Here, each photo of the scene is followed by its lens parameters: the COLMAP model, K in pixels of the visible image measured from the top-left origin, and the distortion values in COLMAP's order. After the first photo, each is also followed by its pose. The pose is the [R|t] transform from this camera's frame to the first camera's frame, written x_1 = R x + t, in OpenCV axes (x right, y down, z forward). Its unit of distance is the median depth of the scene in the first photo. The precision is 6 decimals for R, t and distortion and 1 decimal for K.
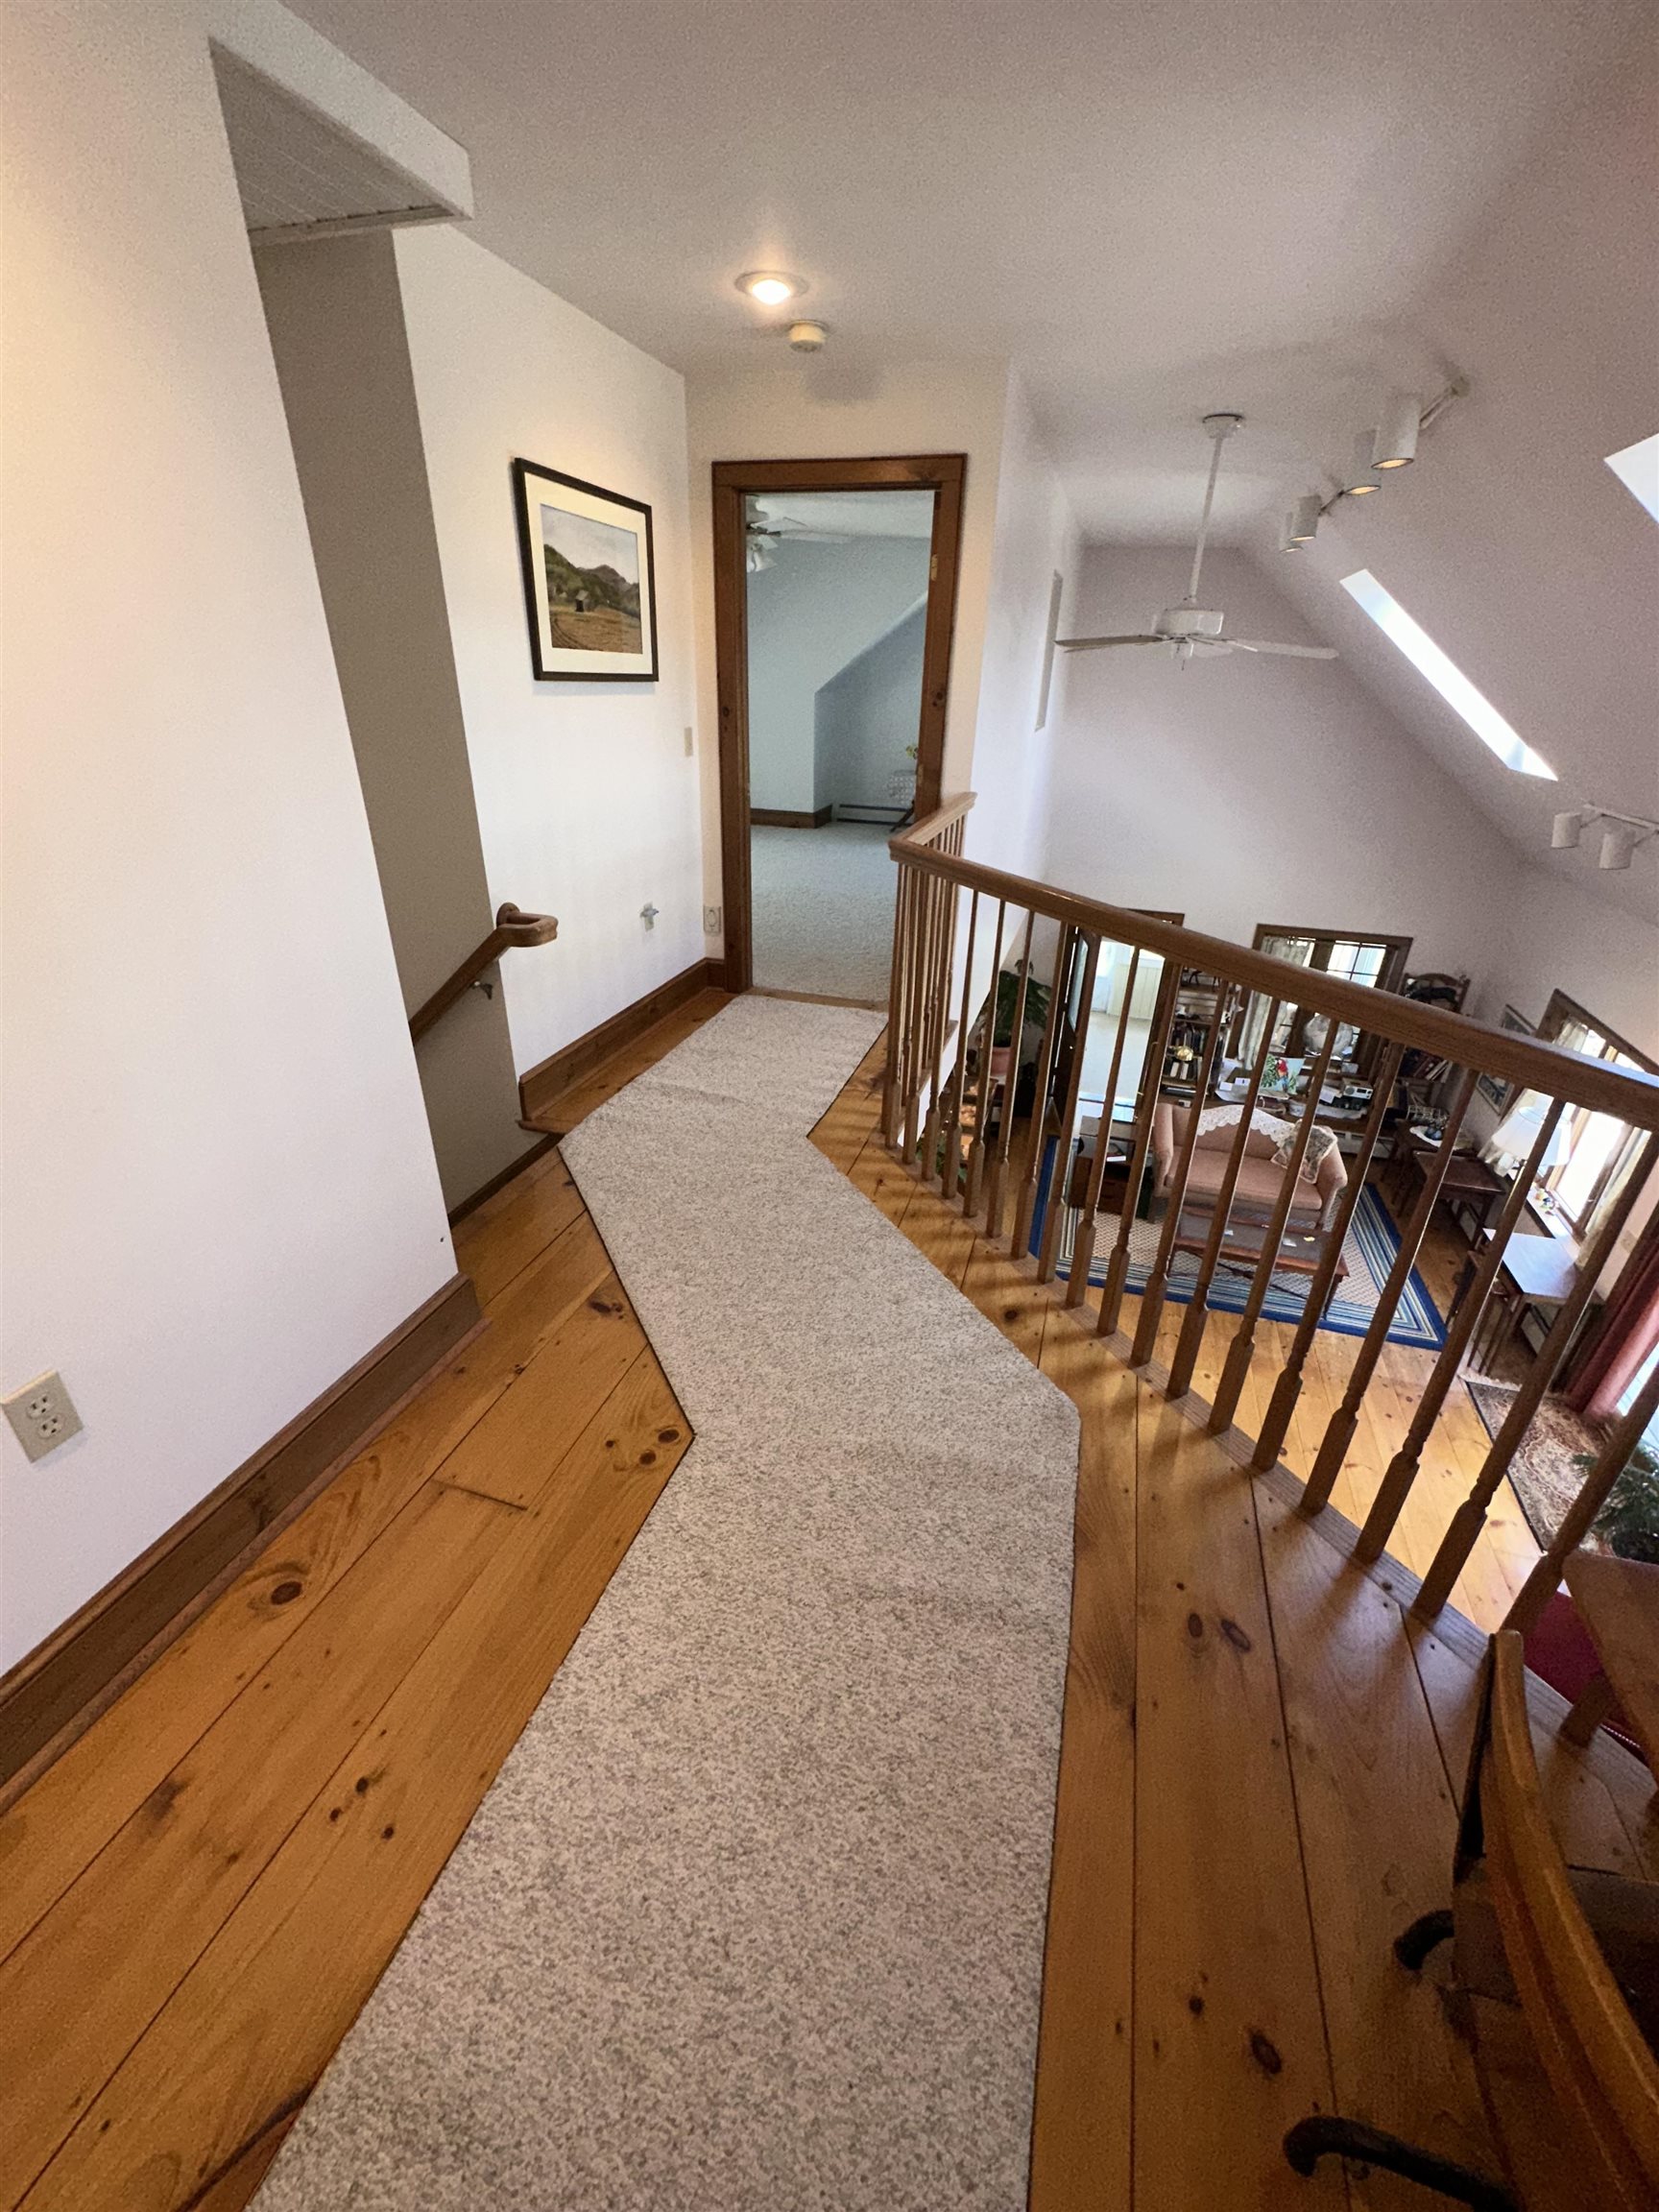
lens RADIAL K [[881.9, 0, 837.0], [0, 881.9, 1107.9], [0, 0, 1]] dist [-0.002344, 0.000276]
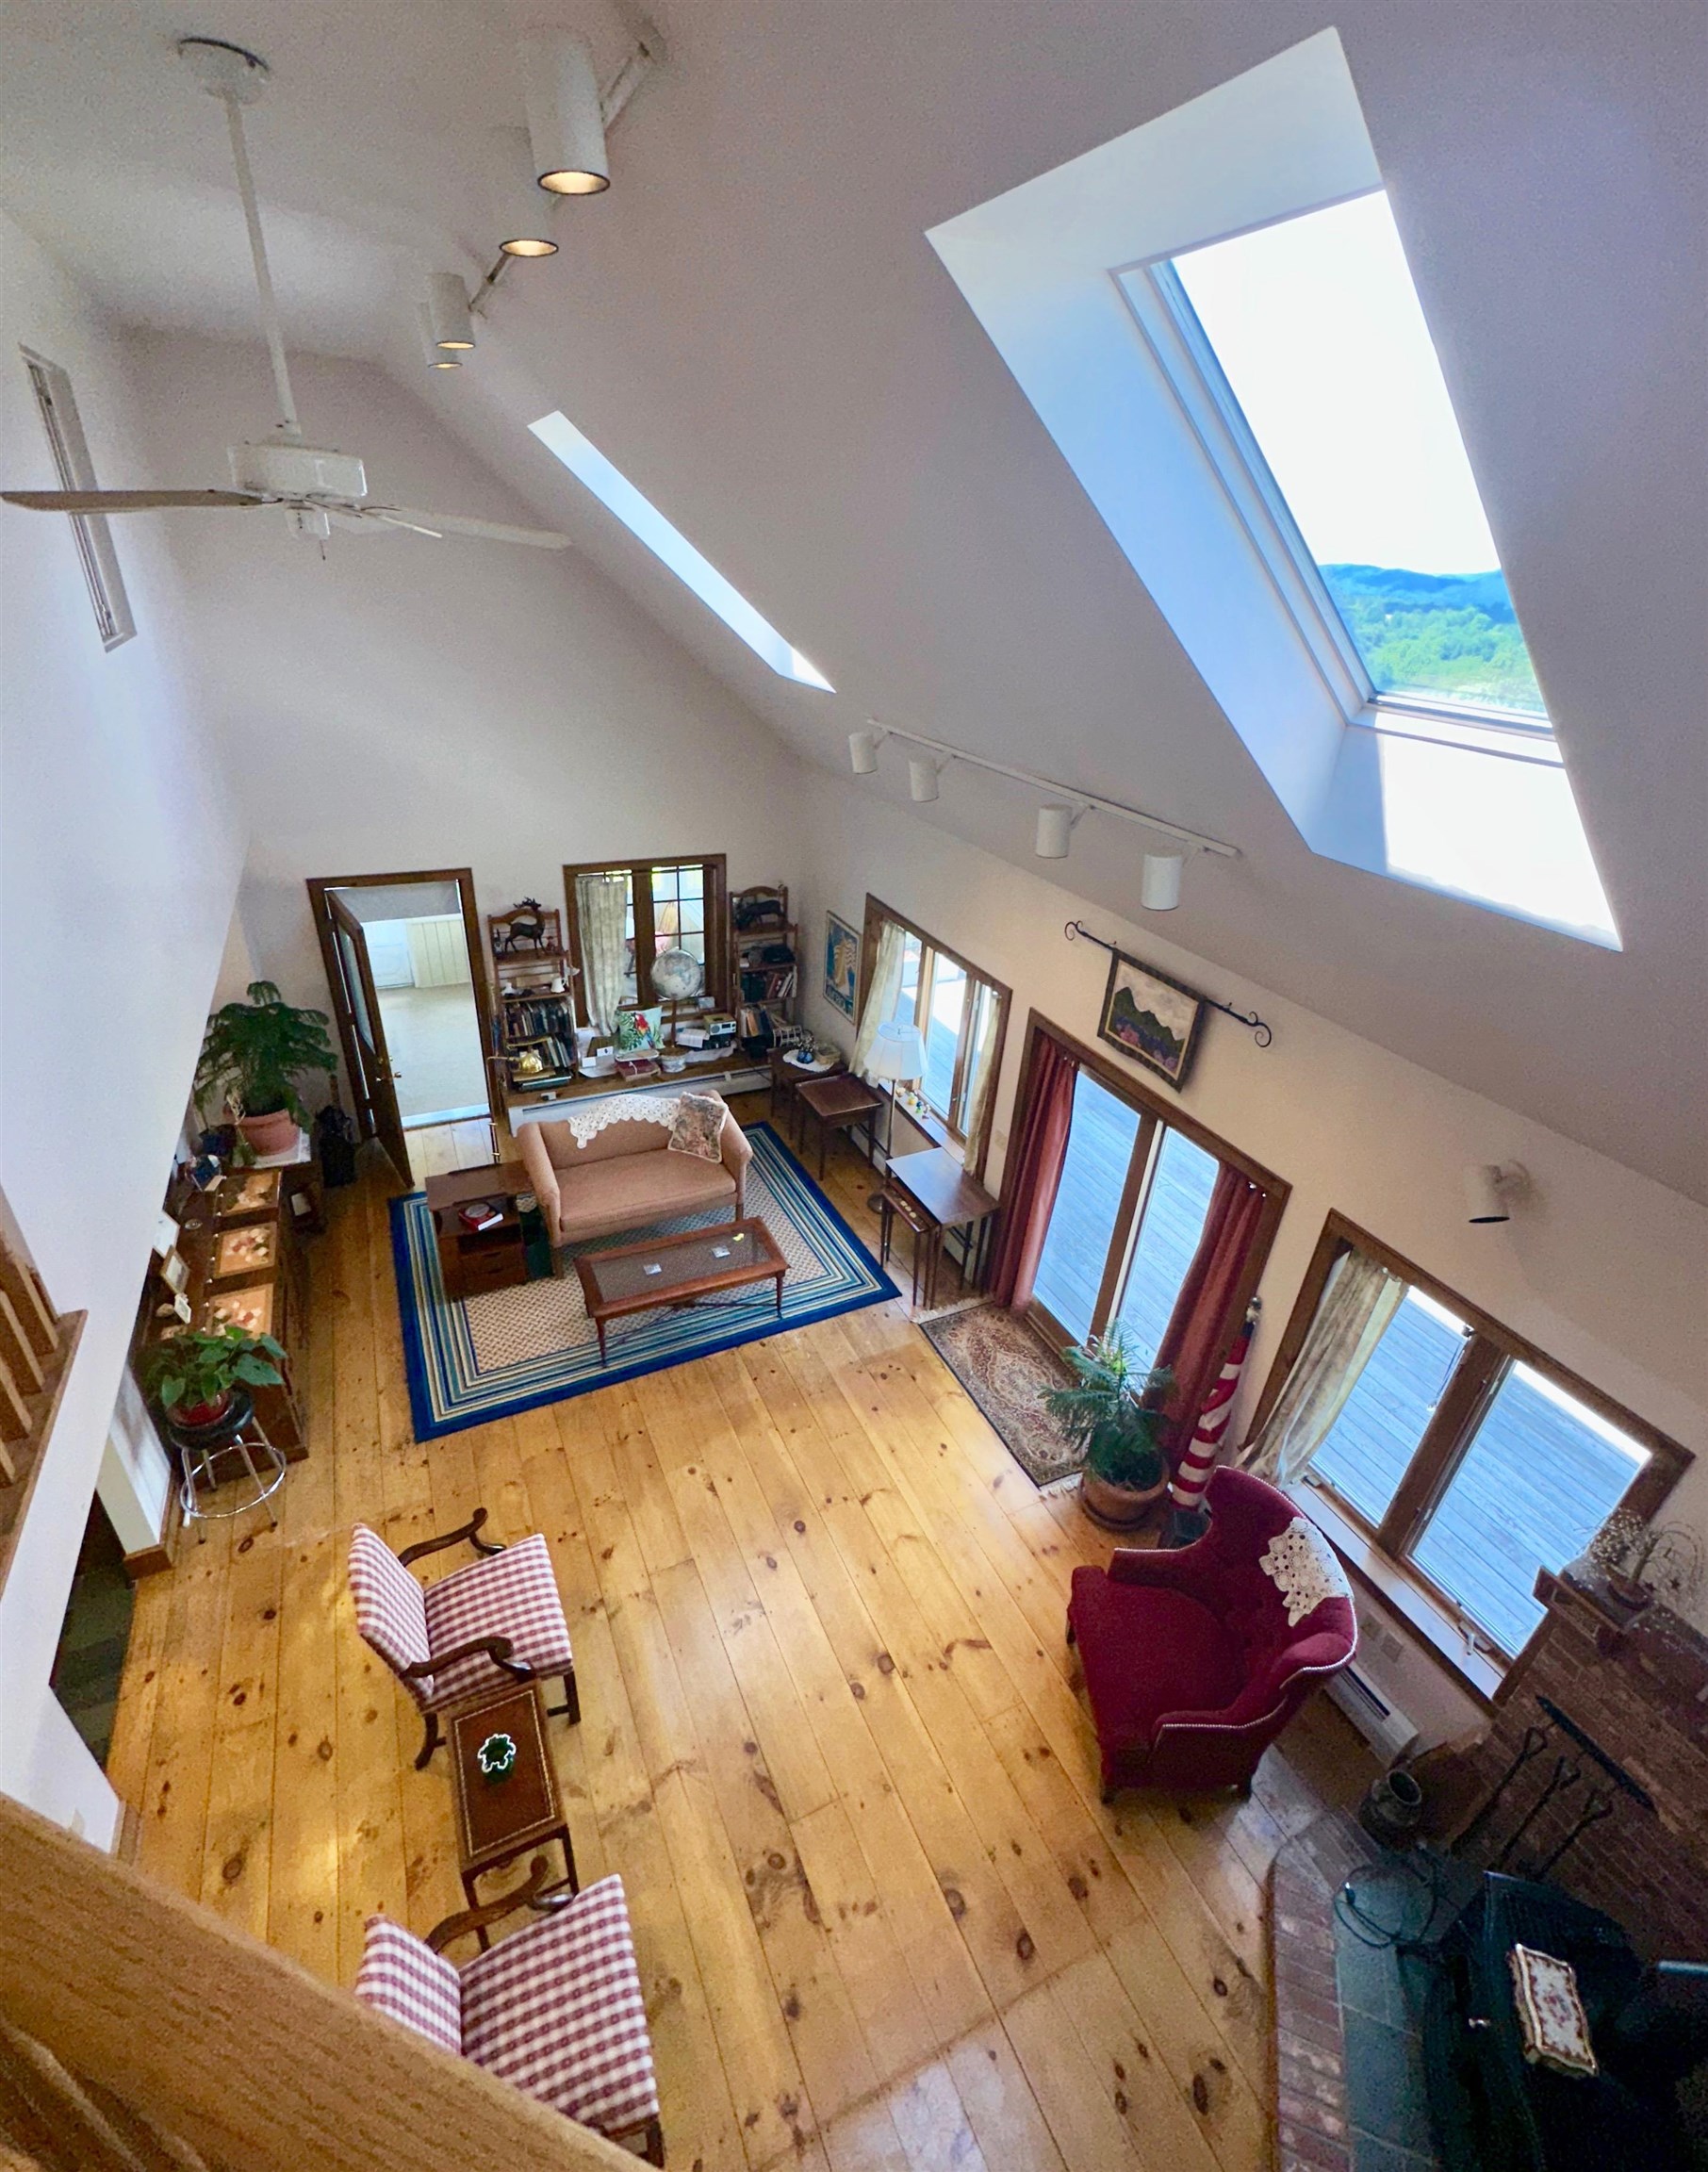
lens RADIAL K [[937.3, 0, 849.9], [0, 937.3, 1075.0], [0, 0, 1]] dist [-0.004543, -0.001119]
pose [[0.732111, -0.311713, 0.605680, 0.093111], [0.267031, 0.949319, 0.165795, -0.102894], [-0.626664, 0.040355, 0.778244, 0.179710]]
